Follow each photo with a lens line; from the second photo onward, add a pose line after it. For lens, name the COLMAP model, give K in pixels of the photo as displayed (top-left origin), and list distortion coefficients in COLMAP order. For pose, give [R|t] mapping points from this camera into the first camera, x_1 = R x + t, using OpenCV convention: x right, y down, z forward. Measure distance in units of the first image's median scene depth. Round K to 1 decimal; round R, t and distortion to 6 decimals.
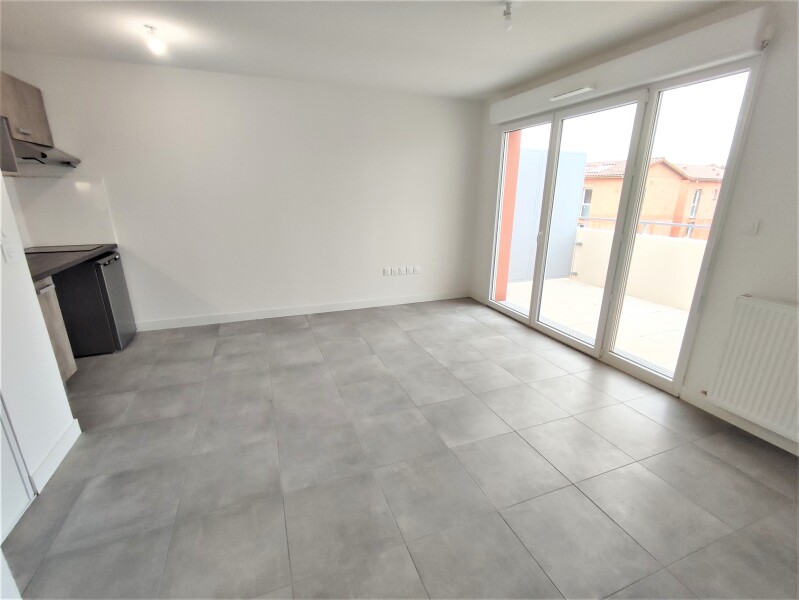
lens RADIAL K [[365.5, 0, 398.7], [0, 365.5, 304.8], [0, 0, 1]] dist [-0.000509, -0.001894]
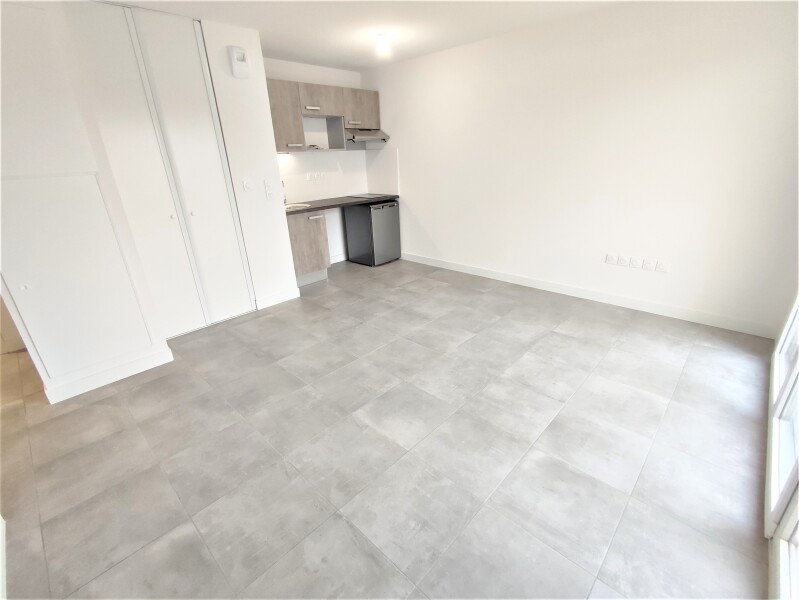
lens RADIAL K [[365.5, 0, 398.7], [0, 365.5, 304.8], [0, 0, 1]] dist [-0.000509, -0.001894]
pose [[0.424029, 0.321841, -0.846533, 0.633452], [-0.227086, 0.942648, 0.244635, -0.121110], [0.876716, 0.088504, 0.472795, 0.382131]]
